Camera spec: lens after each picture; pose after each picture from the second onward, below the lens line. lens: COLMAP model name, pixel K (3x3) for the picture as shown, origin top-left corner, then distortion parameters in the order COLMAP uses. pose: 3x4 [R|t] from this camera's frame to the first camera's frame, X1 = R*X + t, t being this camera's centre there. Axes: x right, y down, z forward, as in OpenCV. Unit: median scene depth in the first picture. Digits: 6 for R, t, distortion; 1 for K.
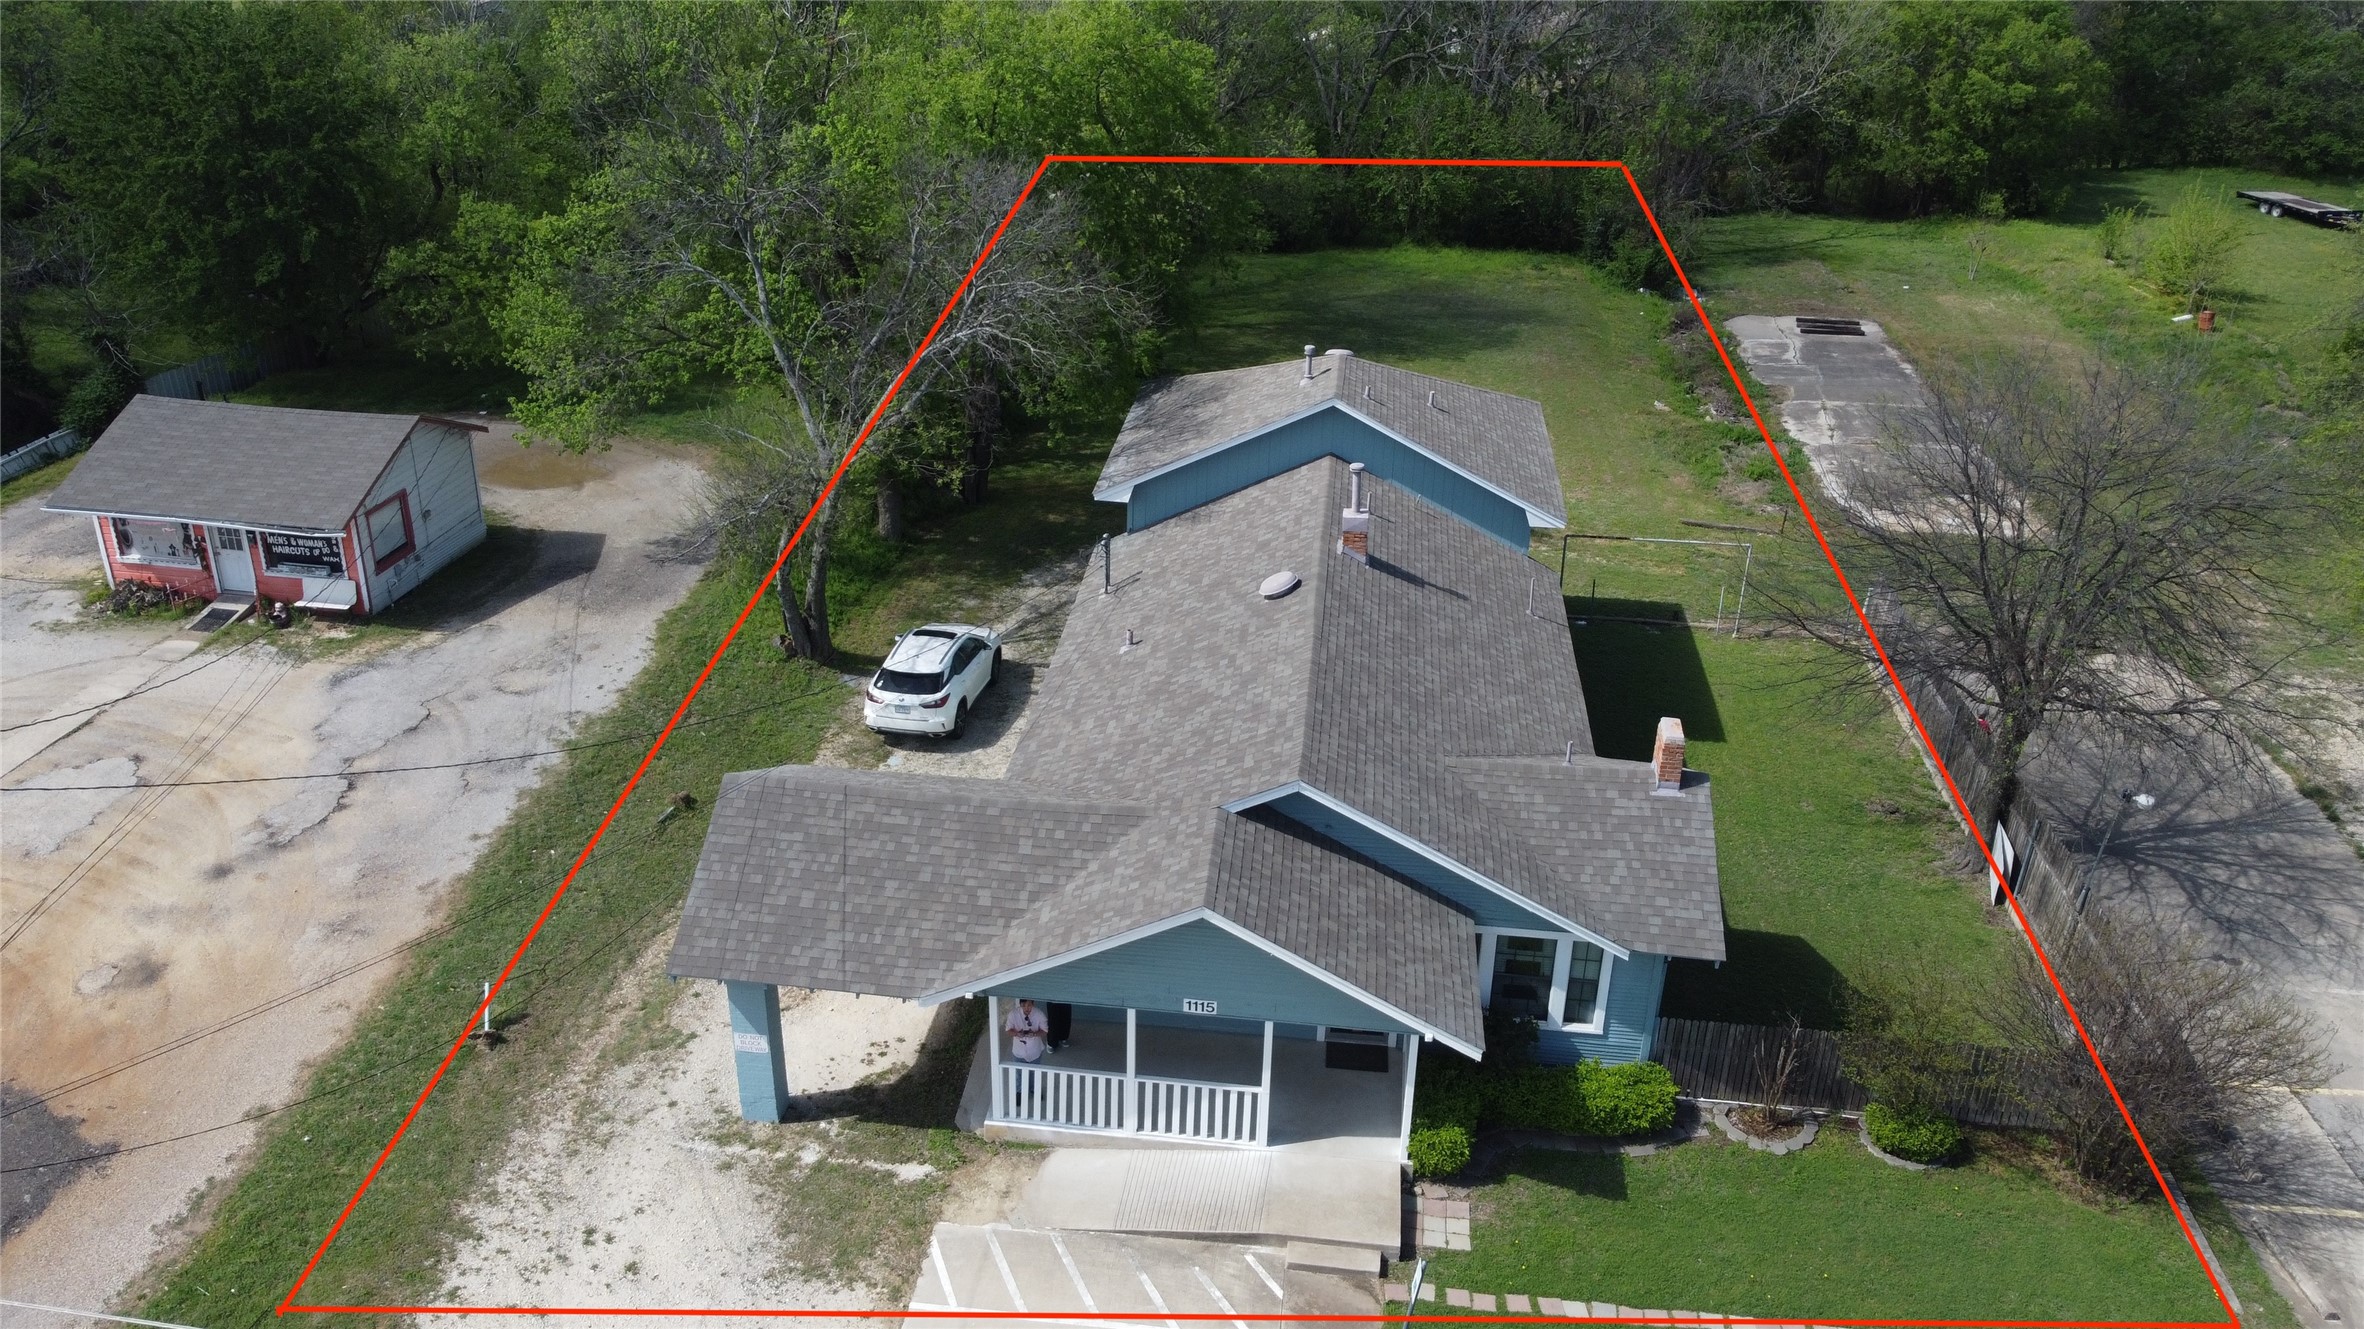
lens RADIAL K [[1800.7, 0, 1178.2], [0, 1800.7, 659.6], [0, 0, 1]] dist [-0.010596, 0.012630]
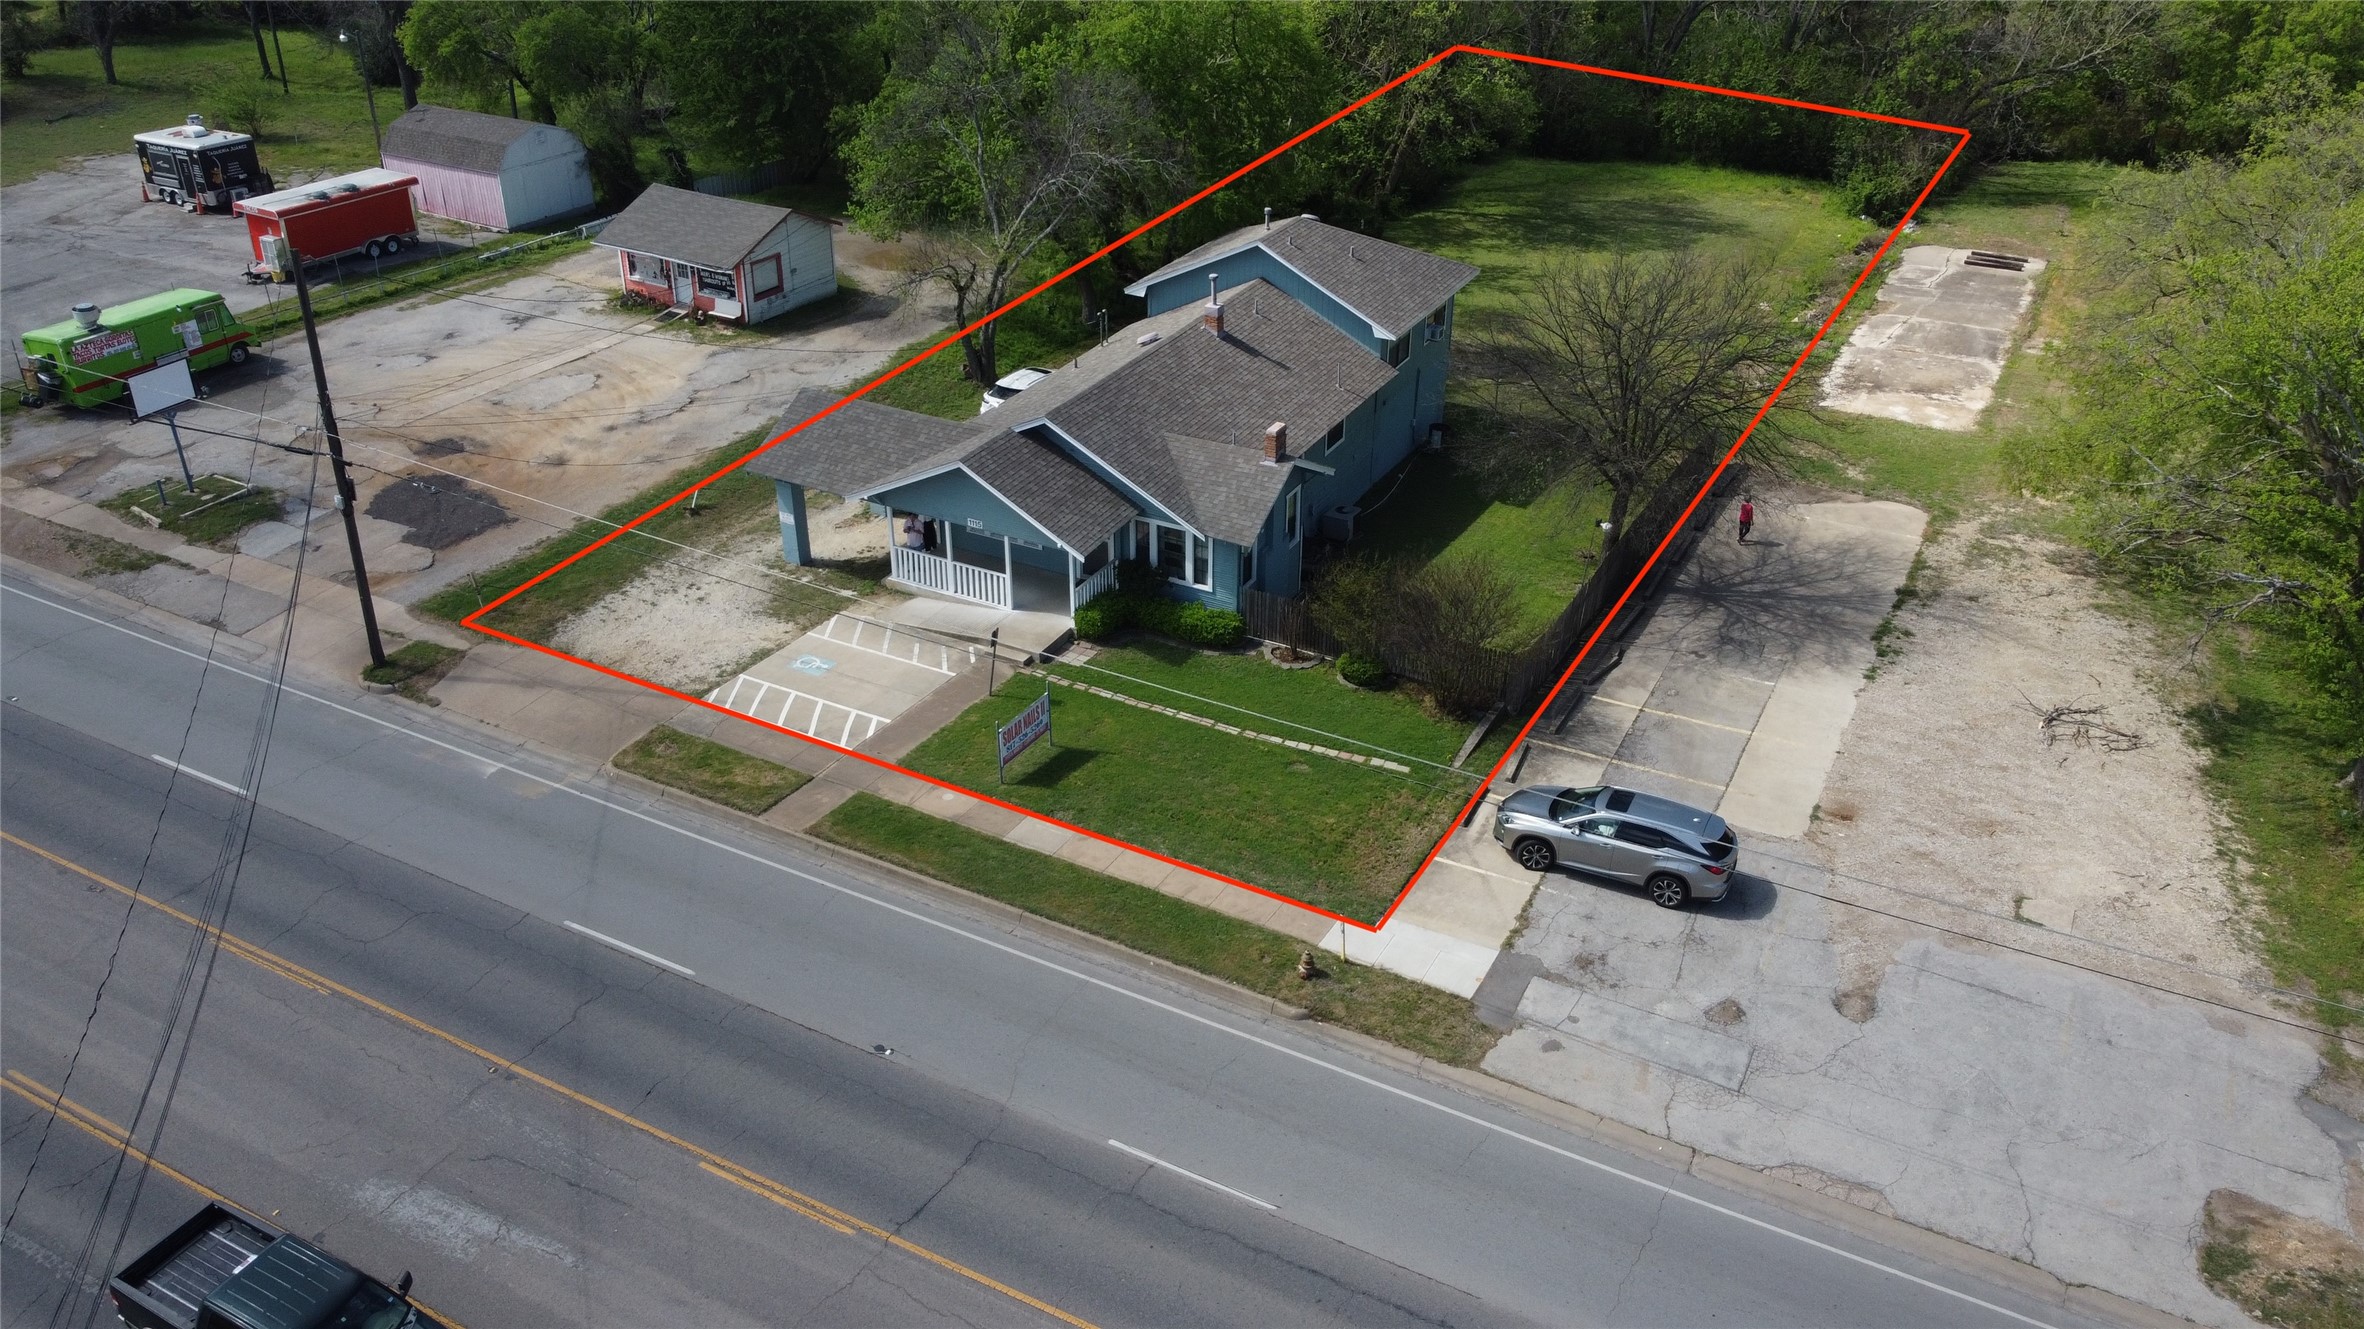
lens RADIAL K [[1800.7, 0, 1187.9], [0, 1800.7, 662.8], [0, 0, 1]] dist [-0.010596, 0.012630]
pose [[0.932461, 0.166020, -0.320865, 0.519896], [-0.147376, 0.985698, 0.081725, 0.087448], [0.329844, -0.028918, 0.943592, -0.456628]]
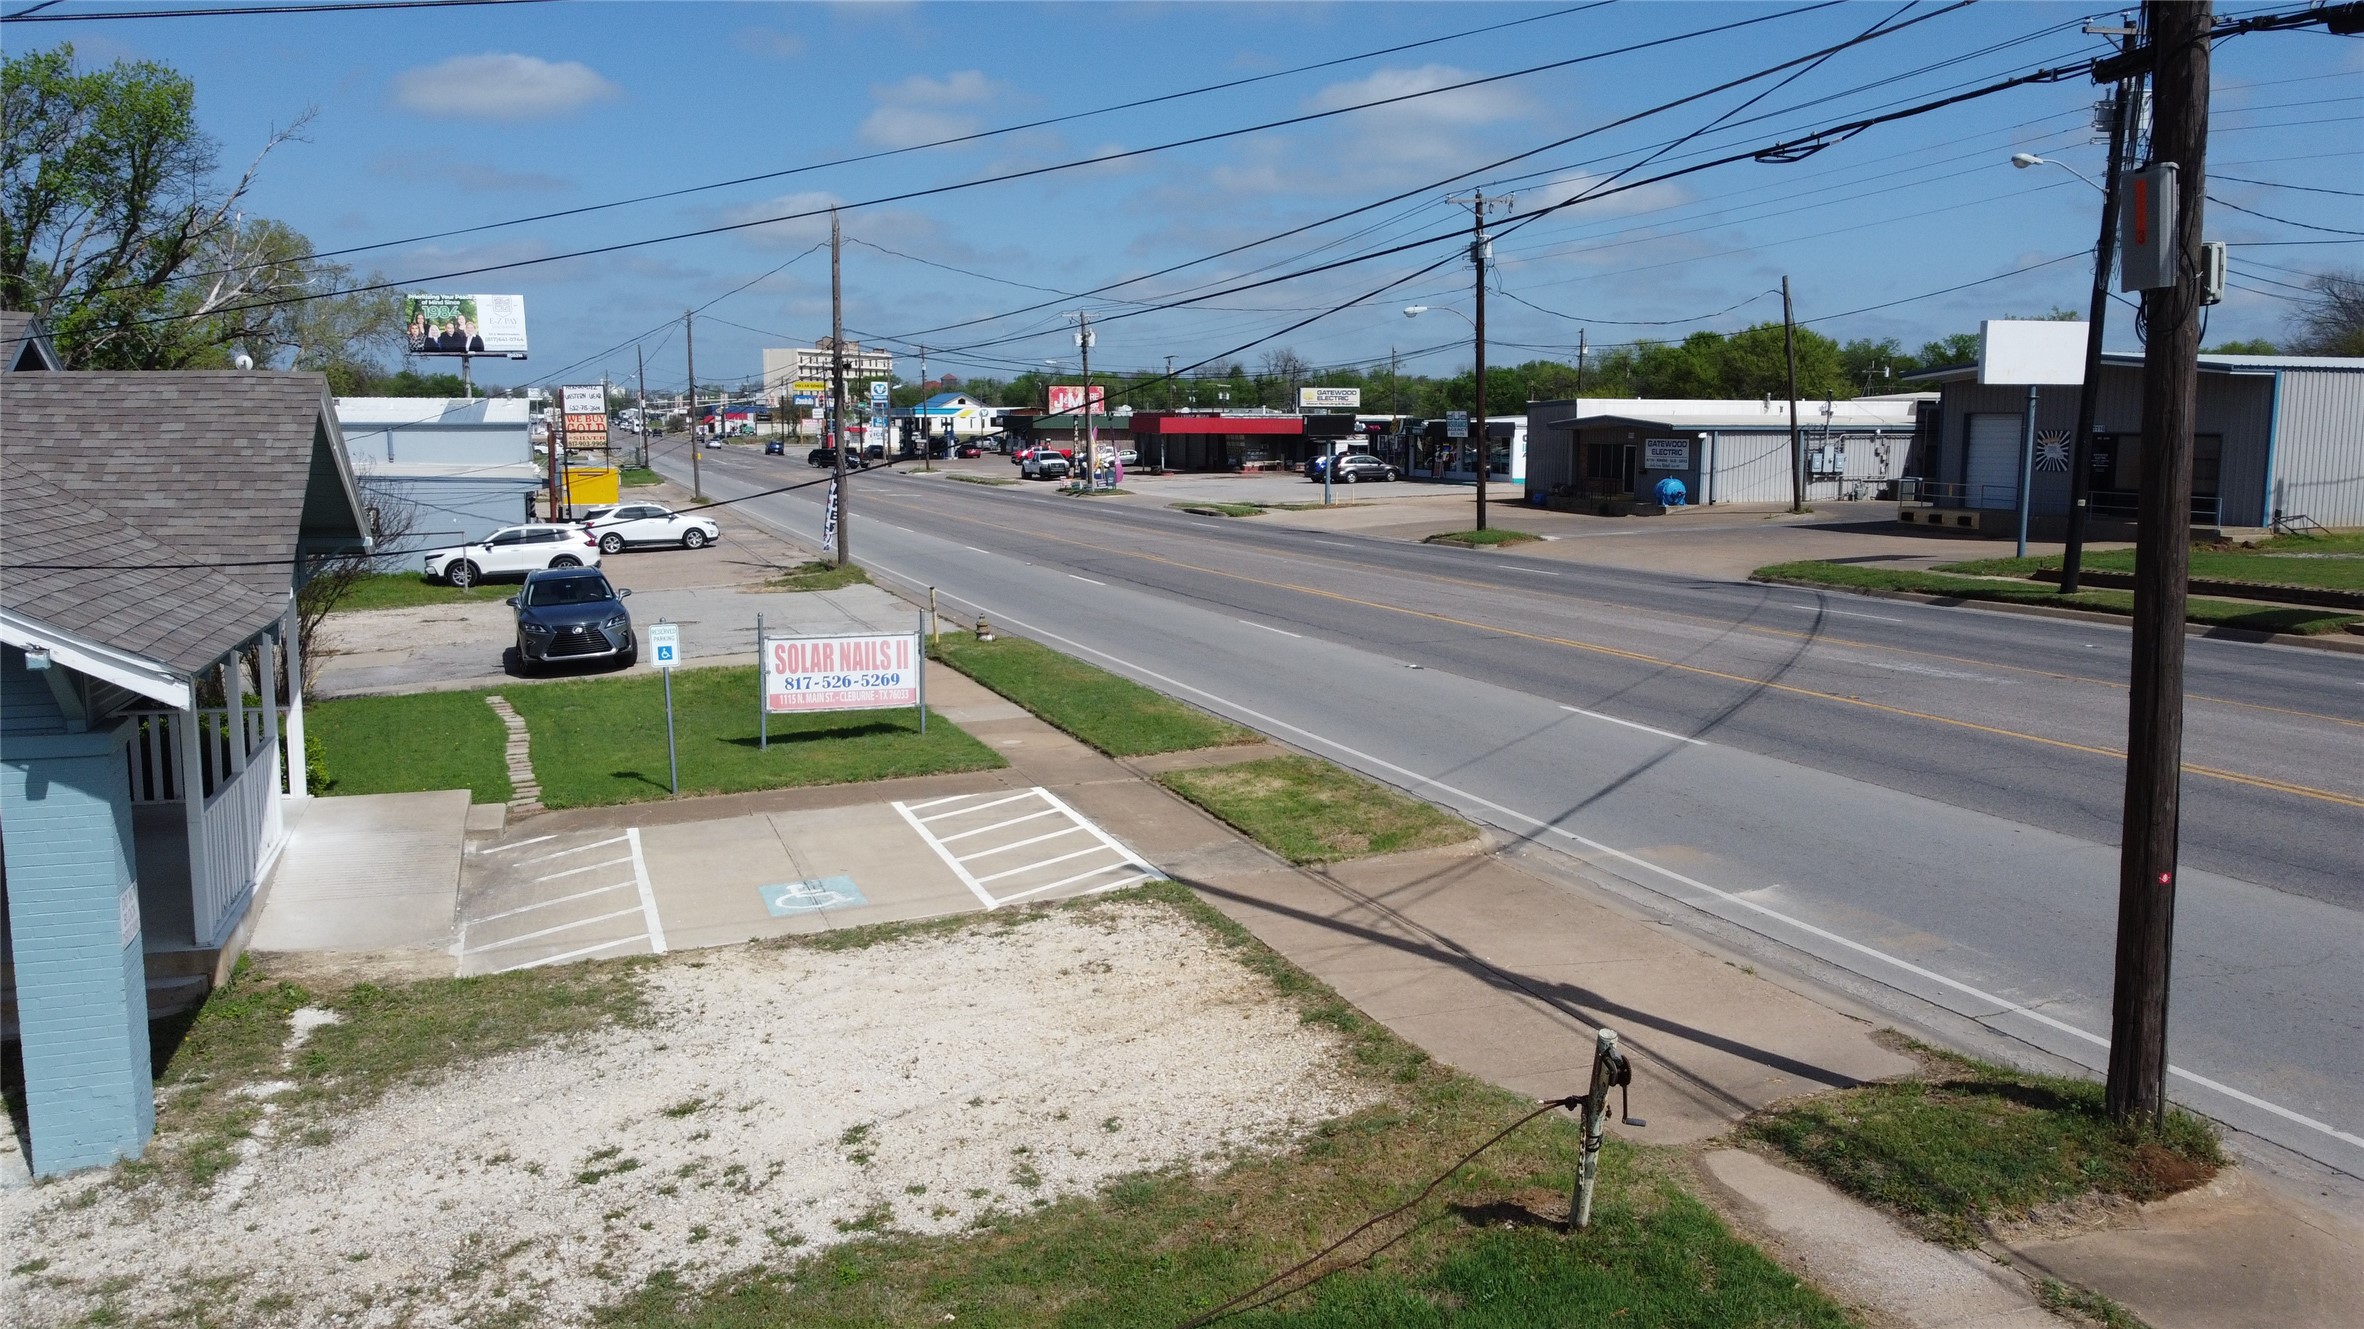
lens RADIAL K [[1821.7, 0, 1176.7], [0, 1821.7, 664.1], [0, 0, 1]] dist [0.001070, -0.010468]
pose [[-0.431140, -0.142875, 0.890901, -0.435472], [0.385676, 0.863454, 0.325116, 0.073764], [-0.815703, 0.483770, -0.317167, 0.558455]]
